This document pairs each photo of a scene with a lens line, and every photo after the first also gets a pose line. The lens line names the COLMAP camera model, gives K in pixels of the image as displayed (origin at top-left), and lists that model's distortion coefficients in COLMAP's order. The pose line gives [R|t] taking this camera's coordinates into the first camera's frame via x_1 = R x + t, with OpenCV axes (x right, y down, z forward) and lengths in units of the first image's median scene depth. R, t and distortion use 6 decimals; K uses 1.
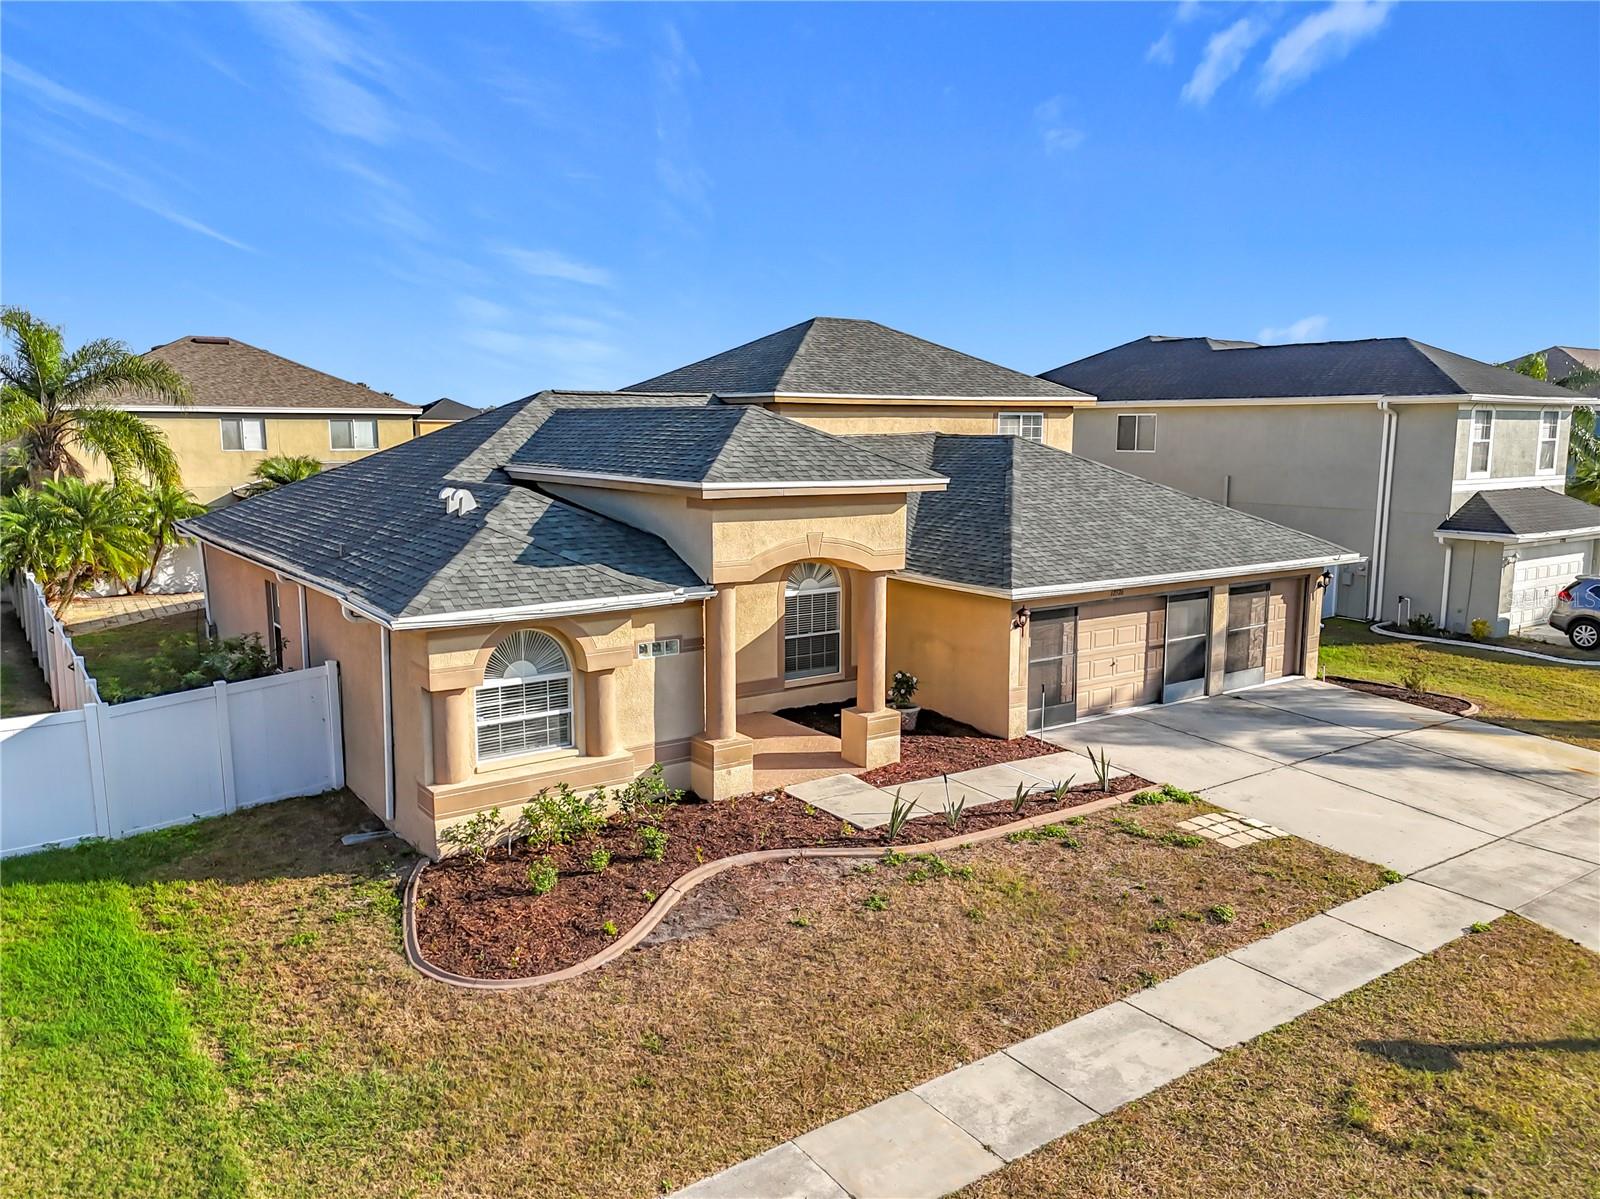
lens RADIAL K [[1179.7, 0, 800.0], [0, 1179.7, 599.5], [0, 0, 1]] dist [0.063807, -0.054453]
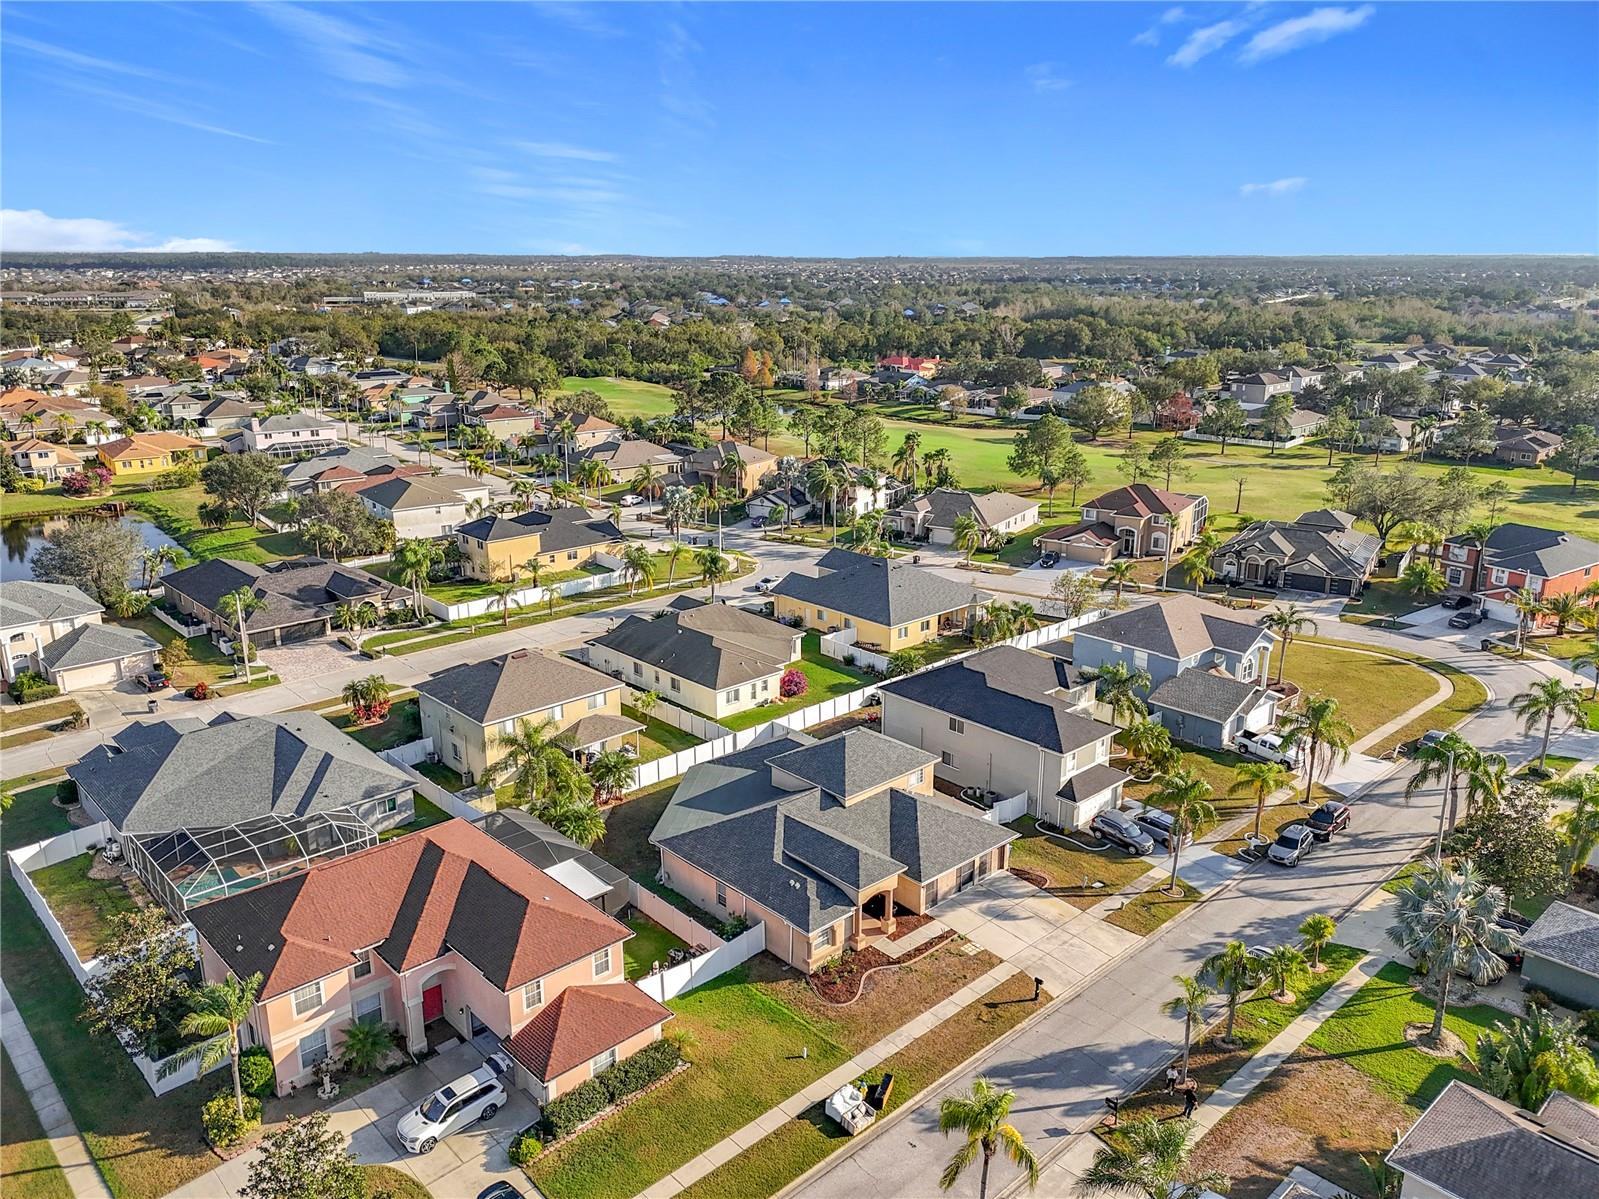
lens RADIAL K [[1179.0, 0, 799.5], [0, 1179.0, 599.5], [0, 0, 1]] dist [0.063807, -0.054453]
pose [[0.991894, -0.038206, 0.121186, -0.777653], [0.021625, 0.990569, 0.135297, -1.734335], [-0.125213, -0.131580, 0.983366, -3.153502]]
